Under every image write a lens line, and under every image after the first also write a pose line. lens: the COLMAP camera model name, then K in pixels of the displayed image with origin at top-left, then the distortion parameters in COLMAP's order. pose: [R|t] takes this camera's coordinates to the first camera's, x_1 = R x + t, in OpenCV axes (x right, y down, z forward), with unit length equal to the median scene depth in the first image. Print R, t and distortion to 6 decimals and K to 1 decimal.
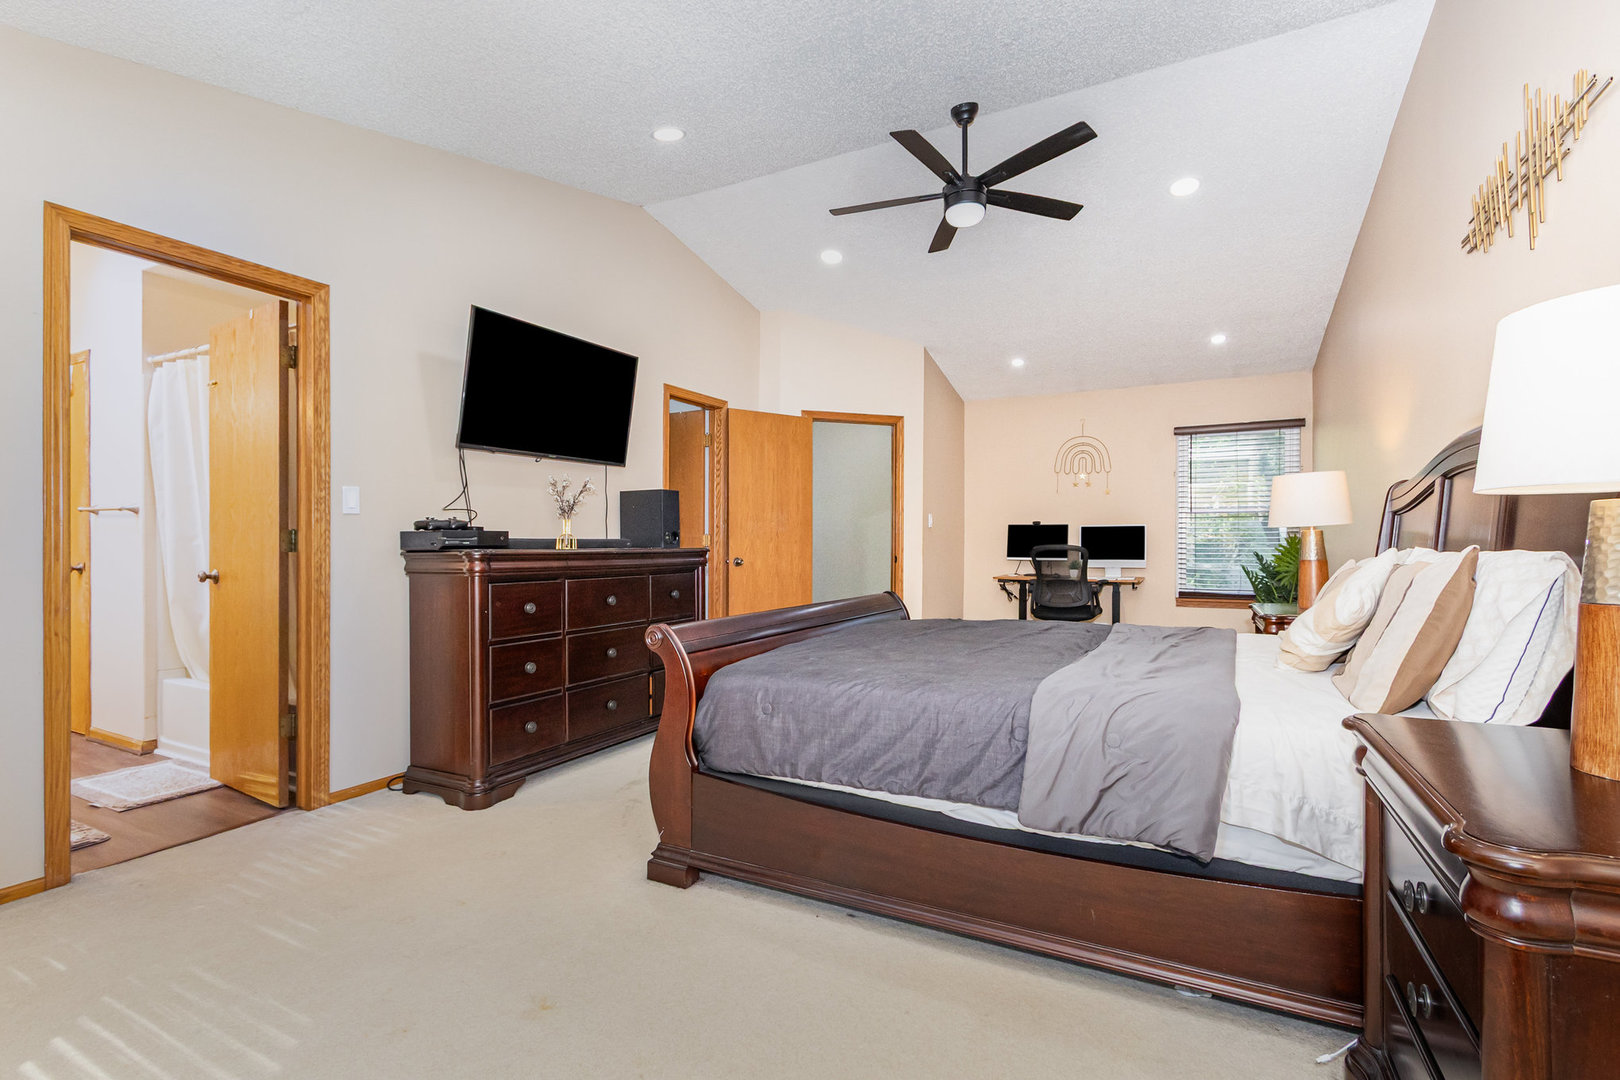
lens RADIAL K [[741.4, 0, 800.3], [0, 741.4, 546.0], [0, 0, 1]] dist [0.003367, 0.000580]
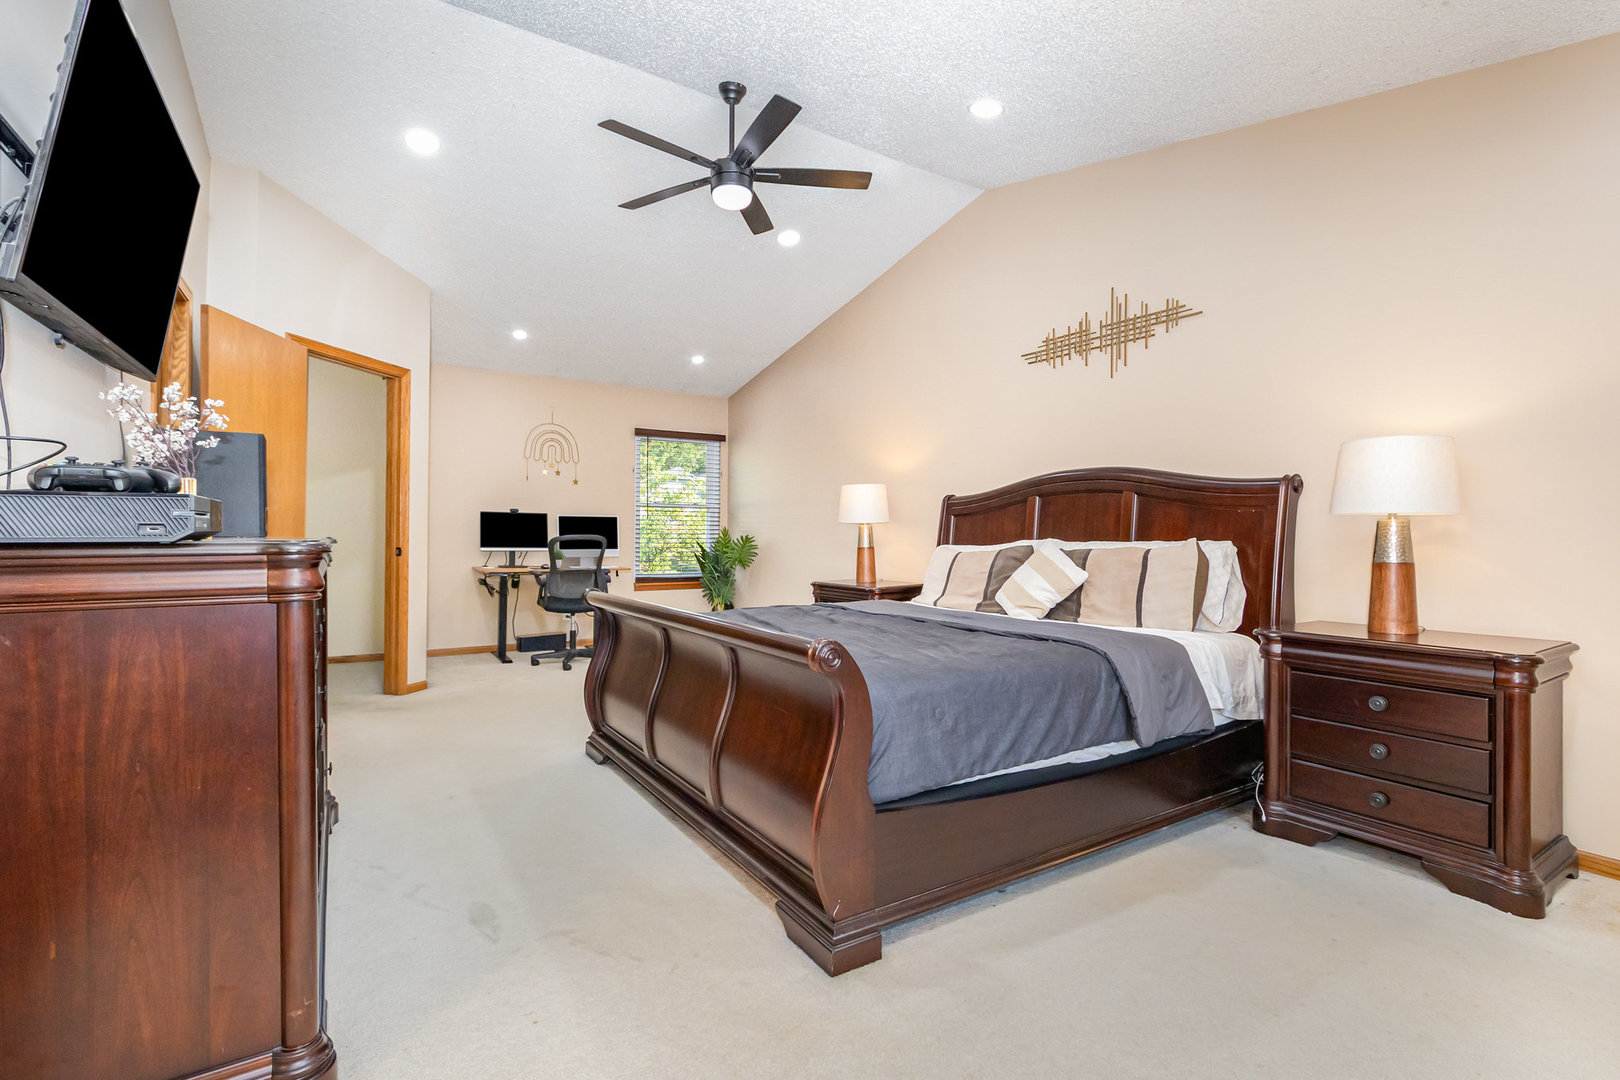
lens RADIAL K [[741.4, 0, 800.9], [0, 741.4, 535.2], [0, 0, 1]] dist [0.003367, 0.000580]
pose [[0.511568, 0.006650, 0.859217, -0.325277], [-0.005578, 0.999975, -0.004419, 0.002057], [-0.859225, -0.002532, 0.511592, 0.240224]]
